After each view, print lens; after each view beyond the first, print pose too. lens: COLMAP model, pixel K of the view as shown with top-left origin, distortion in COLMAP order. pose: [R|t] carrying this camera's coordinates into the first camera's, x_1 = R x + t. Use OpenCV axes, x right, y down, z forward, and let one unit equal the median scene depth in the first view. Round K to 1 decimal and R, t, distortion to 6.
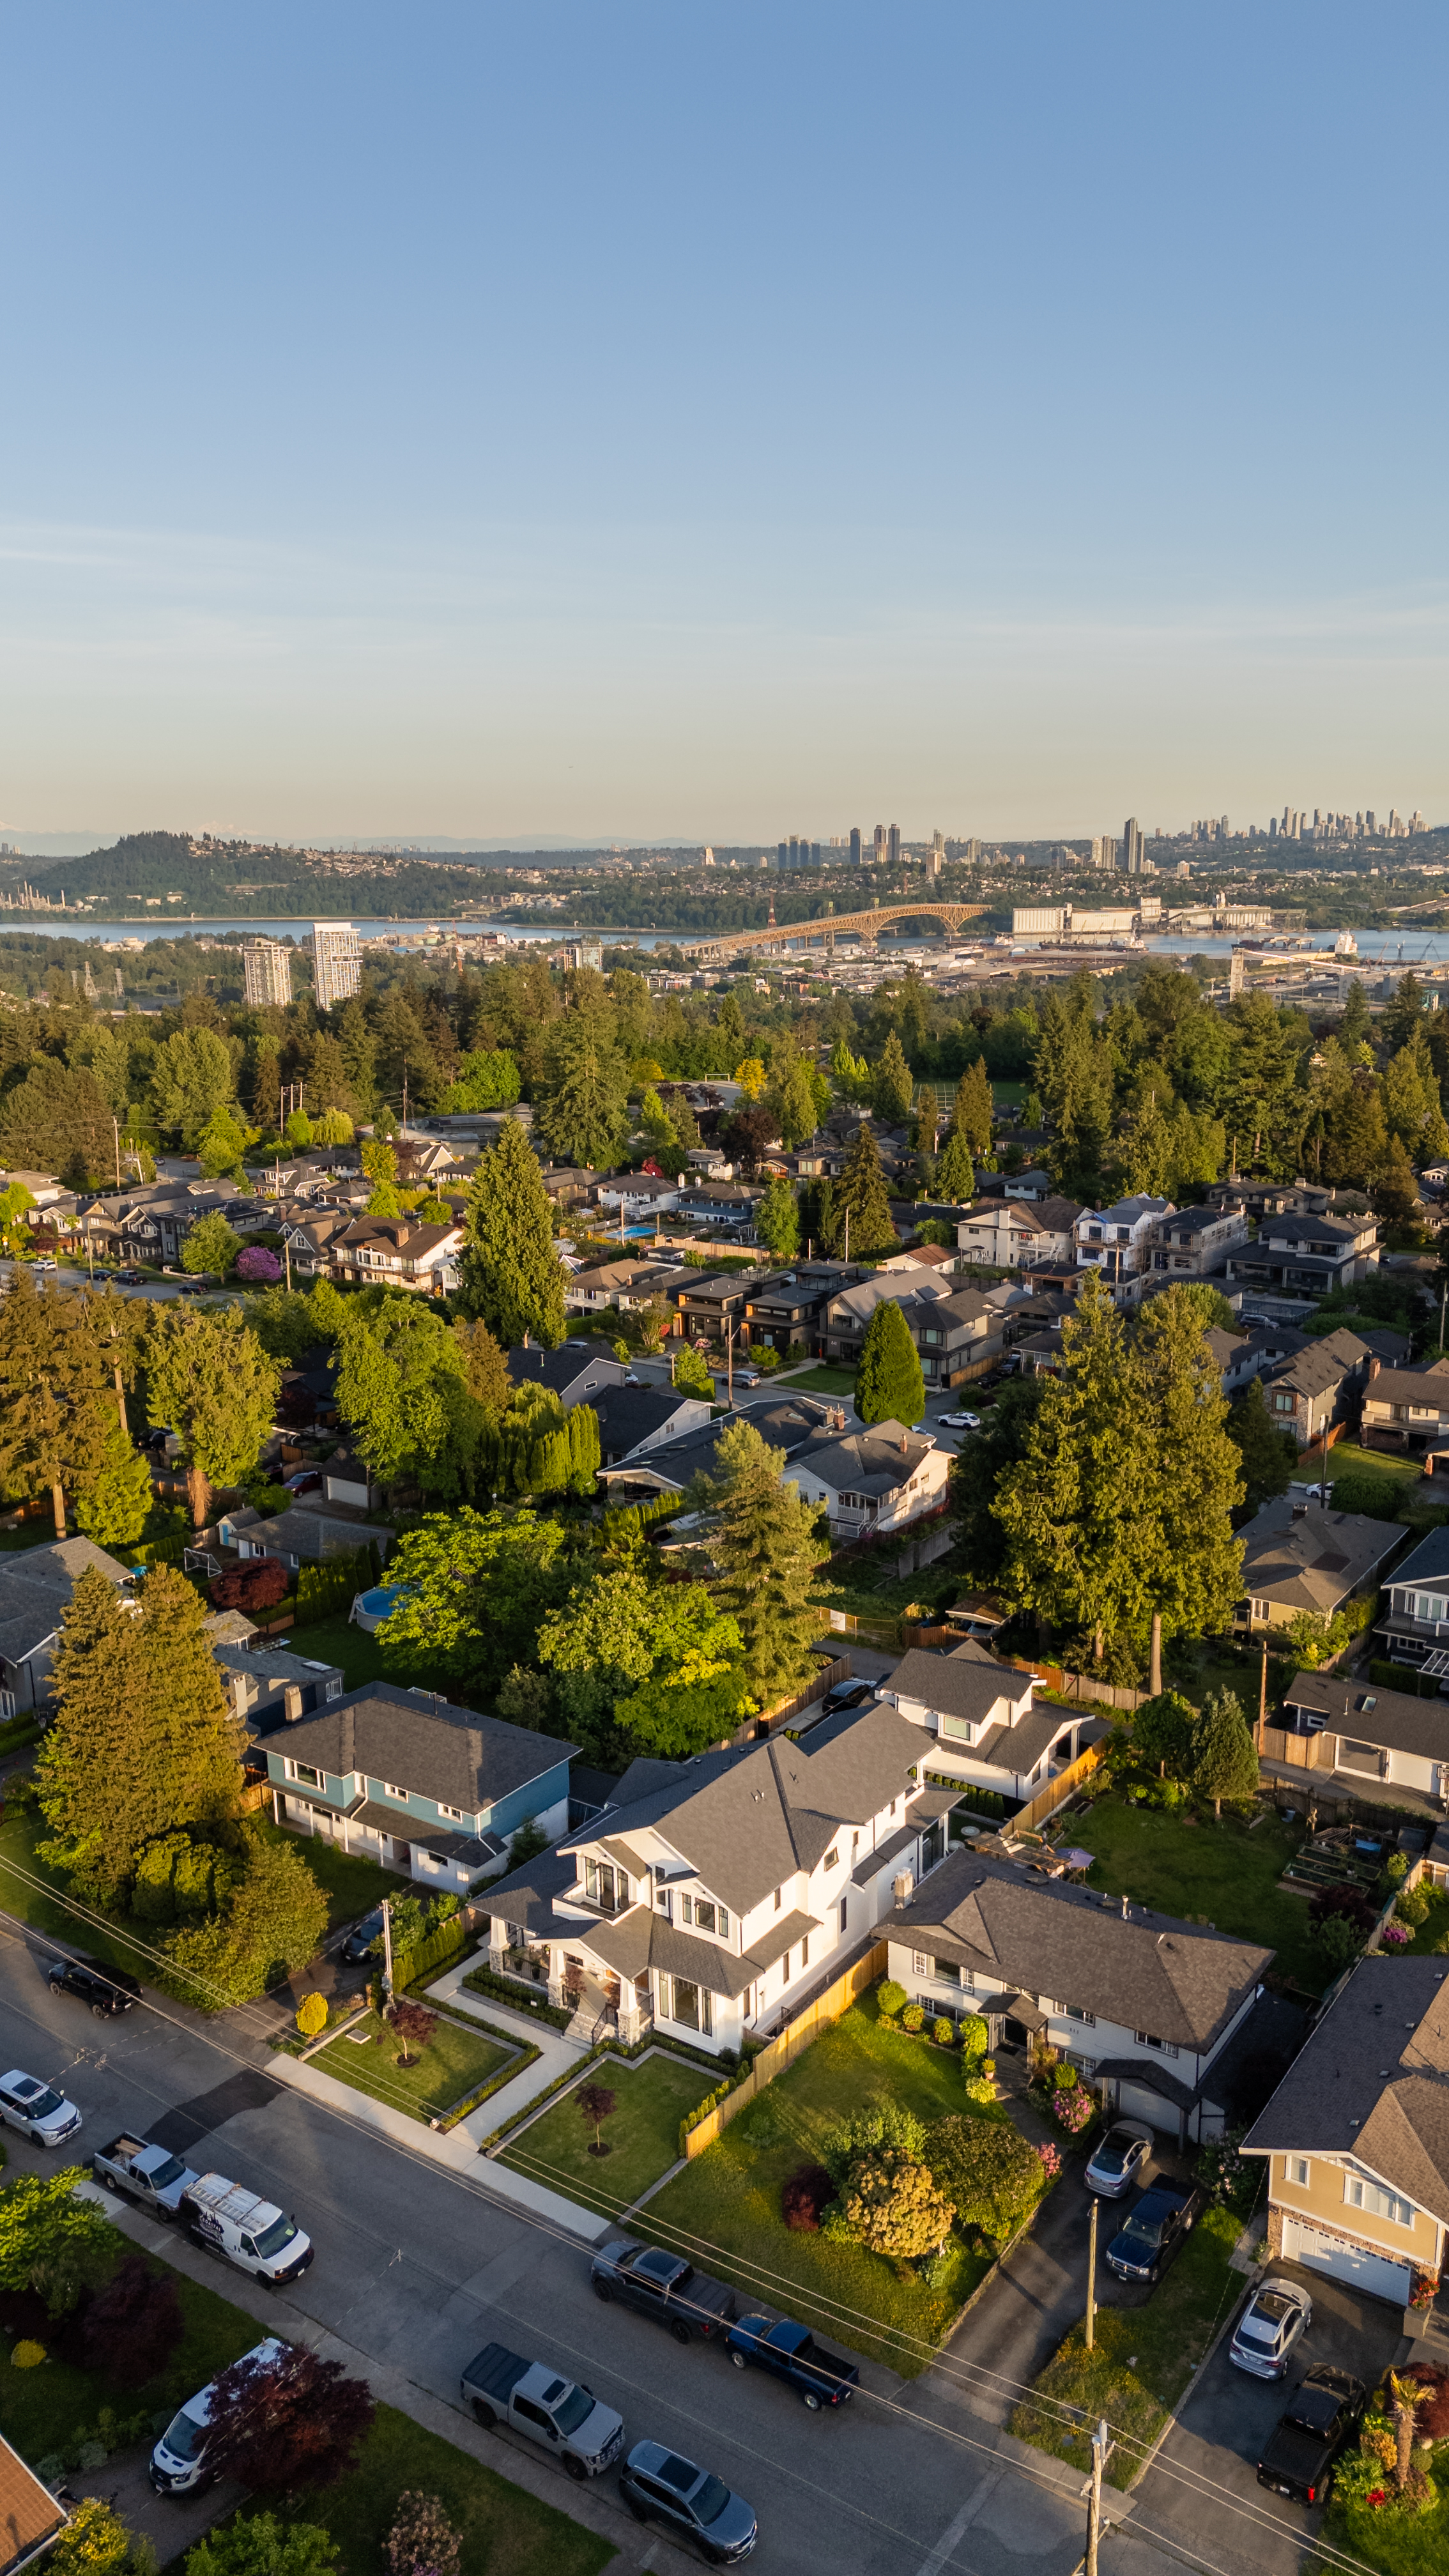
lens RADIAL K [[1890.1, 0, 724.5], [0, 1890.1, 1288.0], [0, 0, 1]] dist [0.071402, -0.062582]
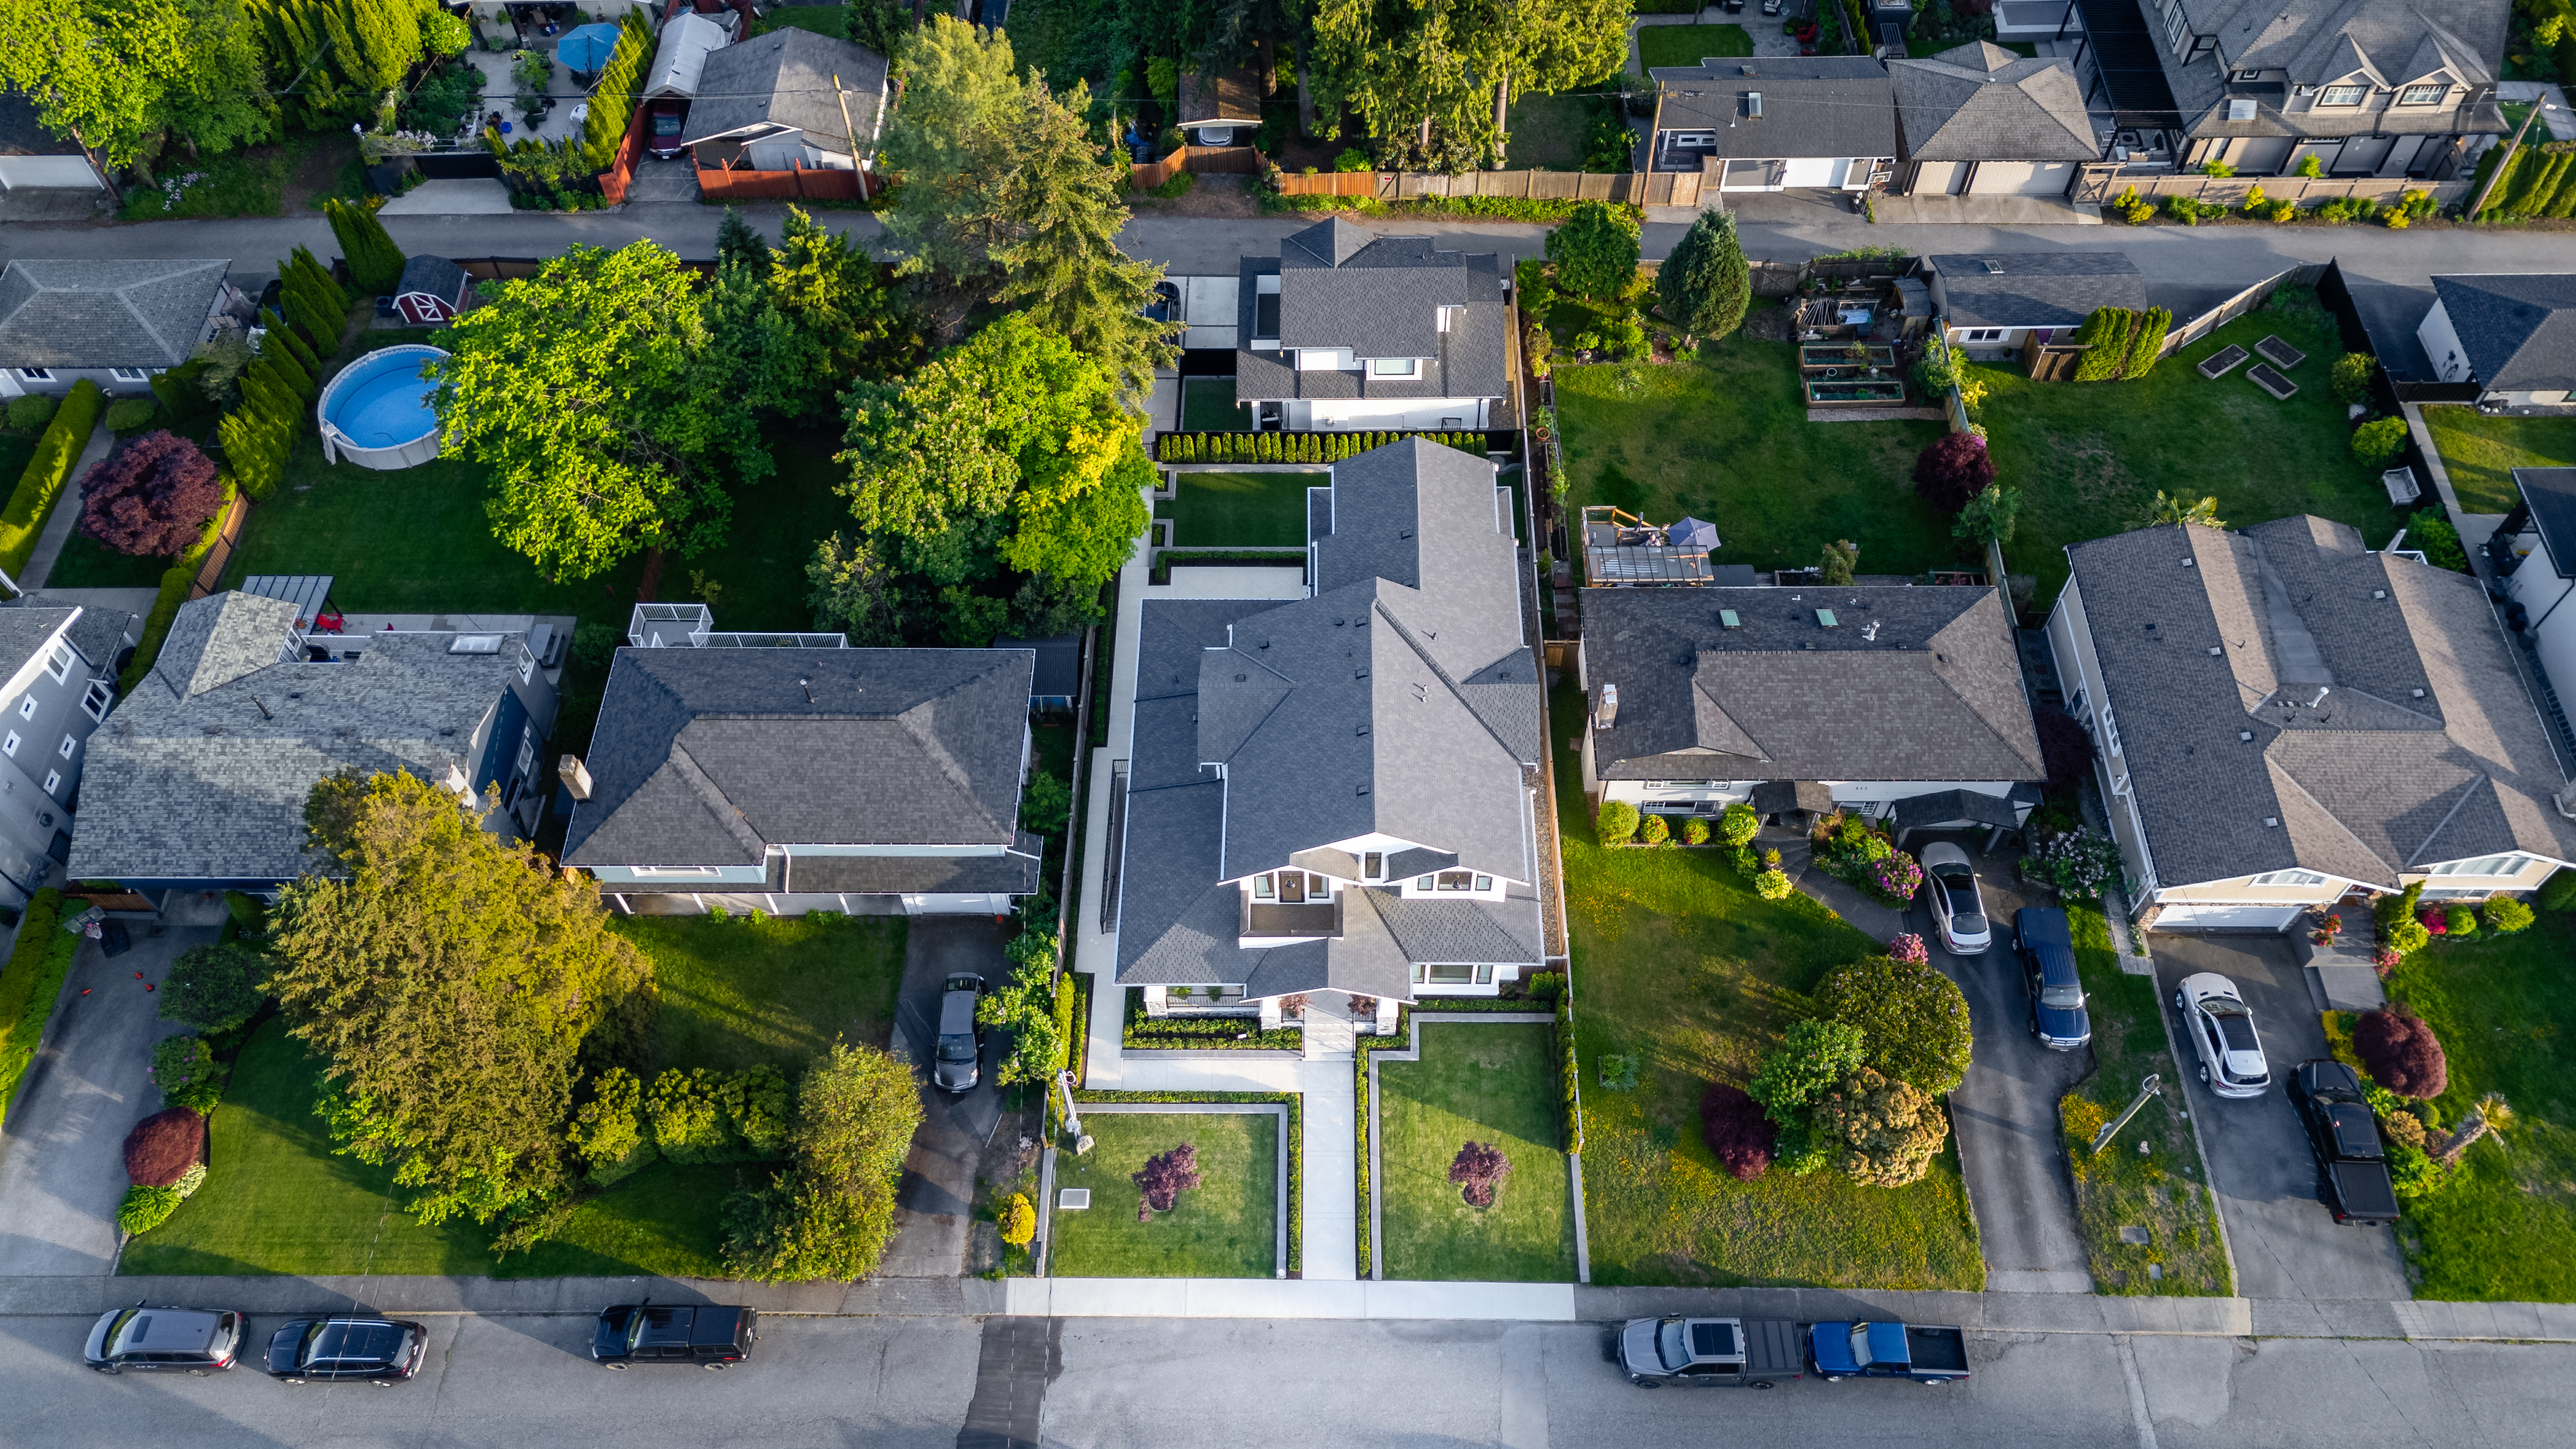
lens RADIAL K [[1890.1, 0, 1288.0], [0, 1890.1, 724.5], [0, 0, 1]] dist [0.071402, -0.062582]
pose [[0.826155, -0.467212, 0.314930, -0.137153], [0.134247, 0.706065, 0.695306, -0.124709], [-0.547216, -0.532152, 0.646041, 0.290868]]
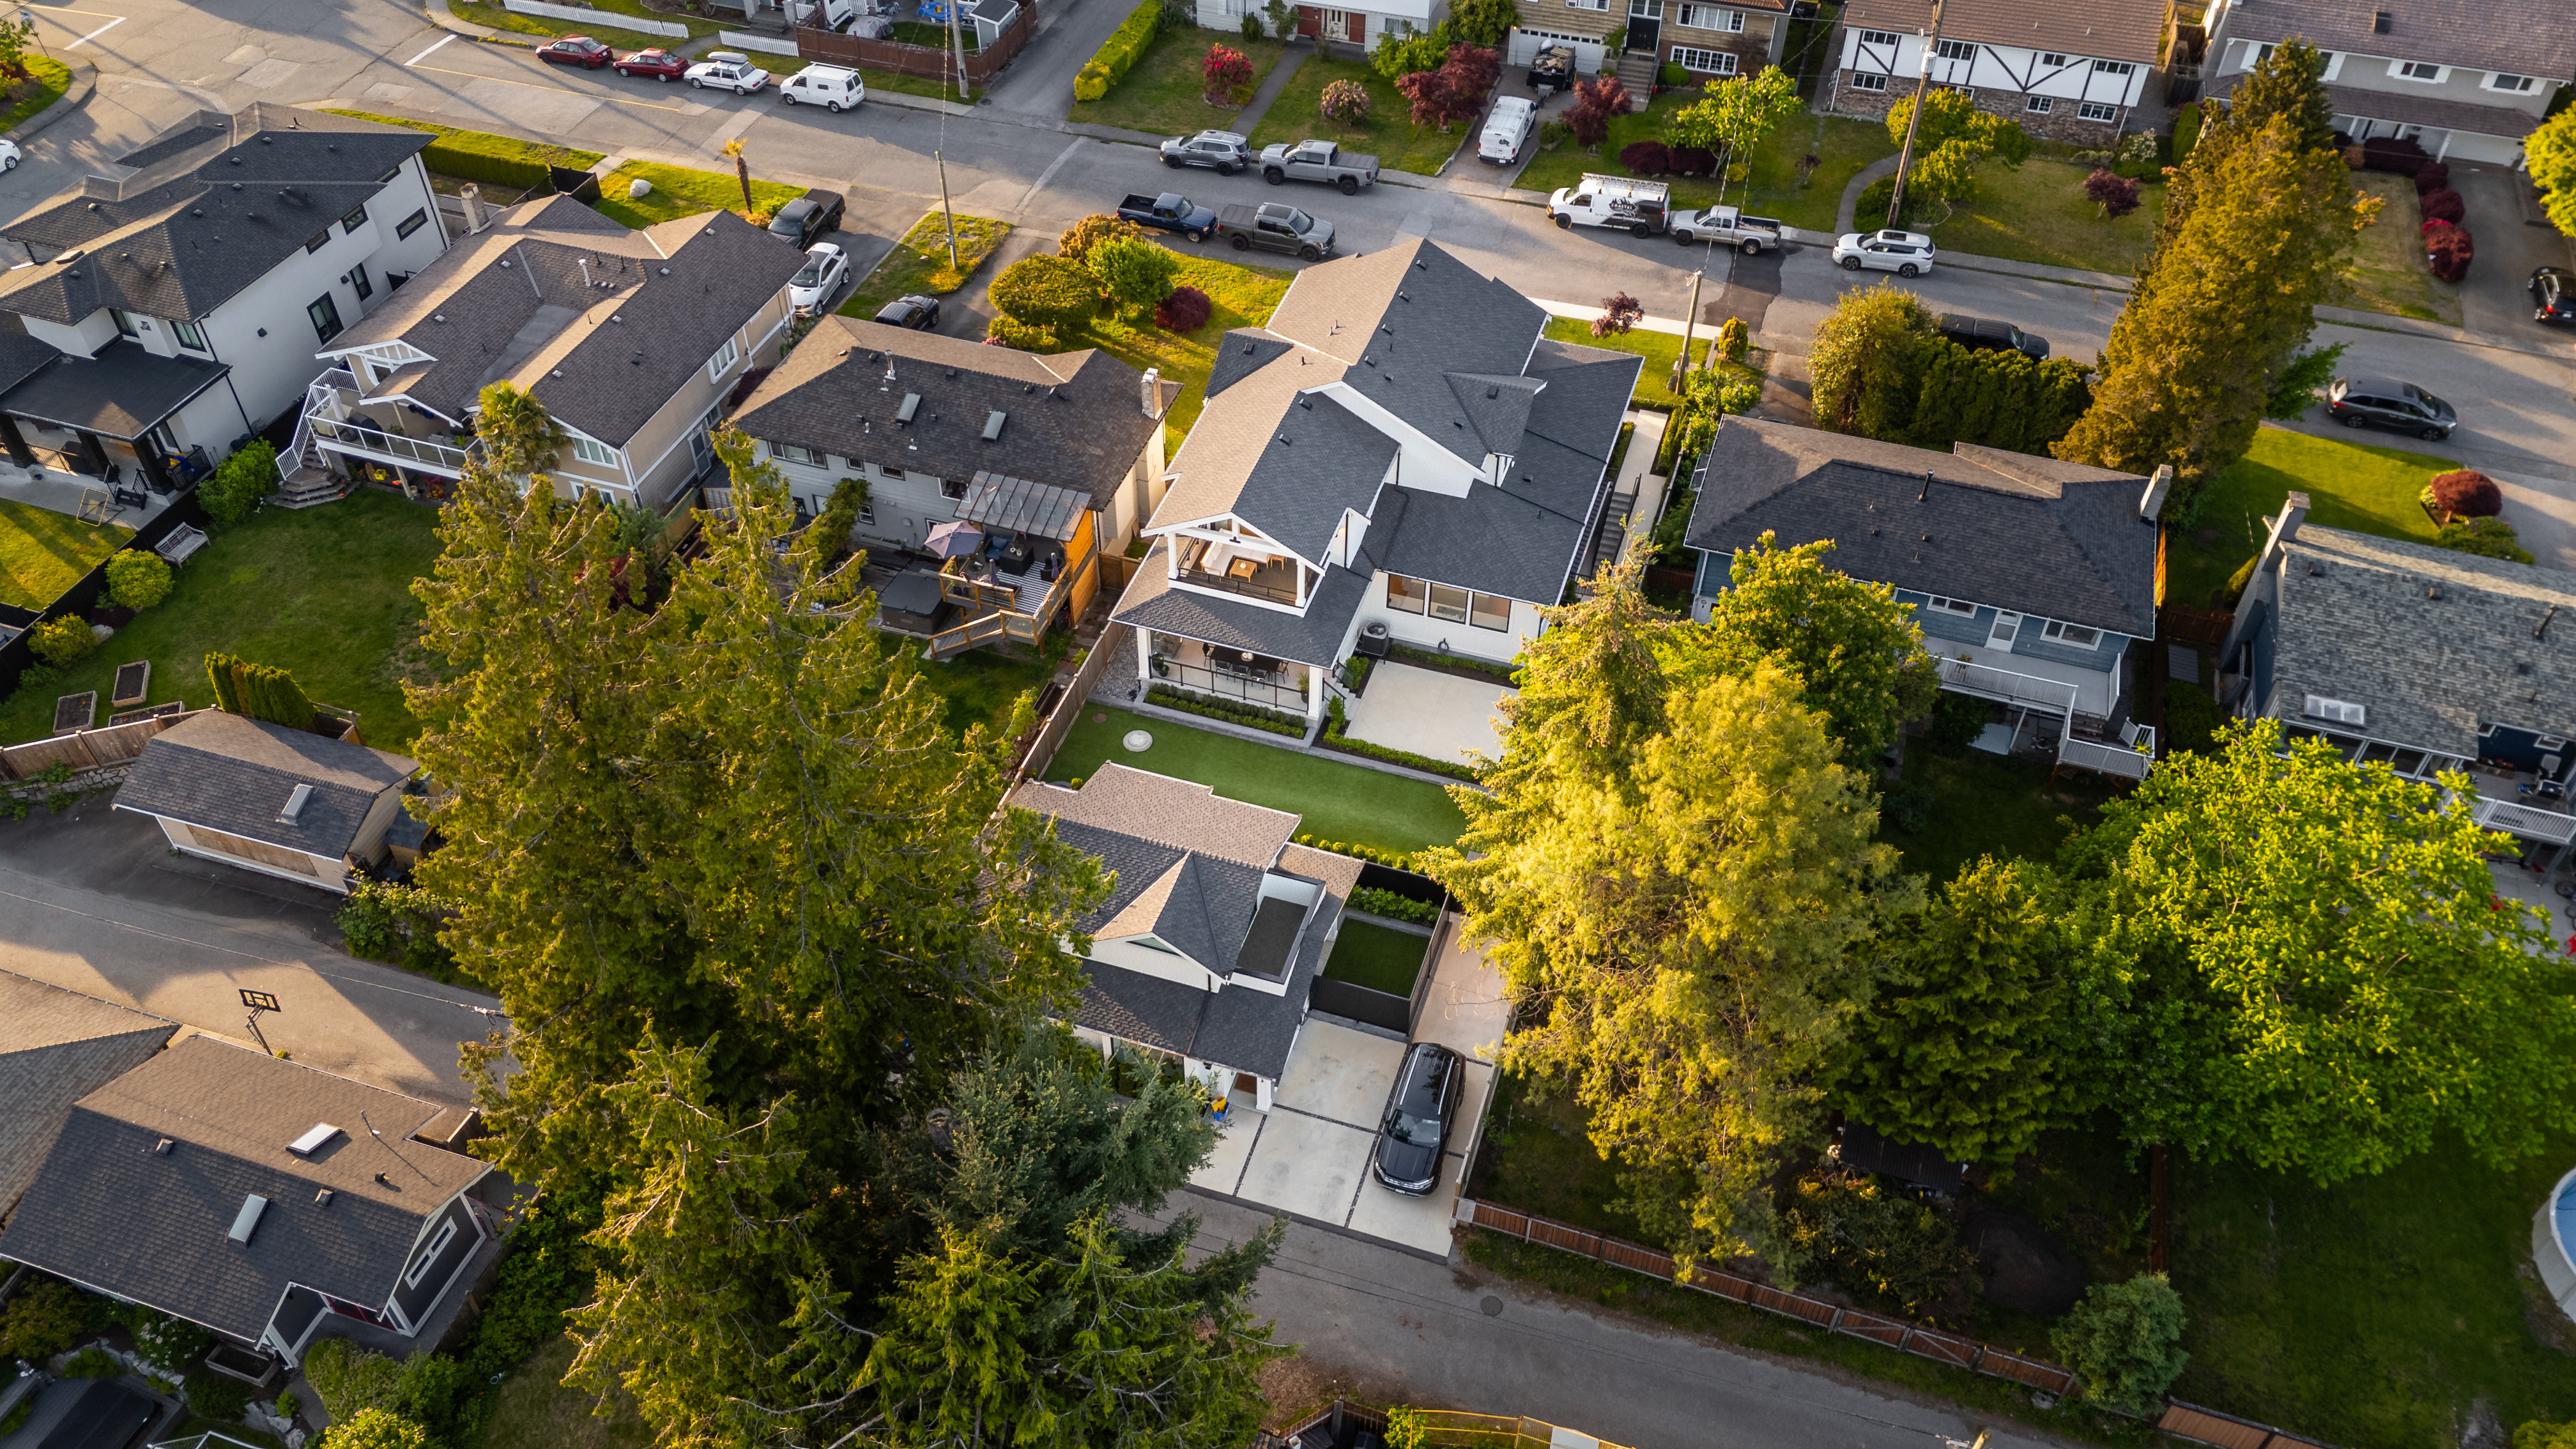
lens RADIAL K [[1890.1, 0, 1288.0], [0, 1890.1, 724.5], [0, 0, 1]] dist [0.071402, -0.062582]
pose [[-0.956956, 0.209332, -0.201037, 0.120708], [-0.056331, 0.545541, 0.836189, -0.159002], [0.284715, 0.811521, -0.510266, 0.806202]]
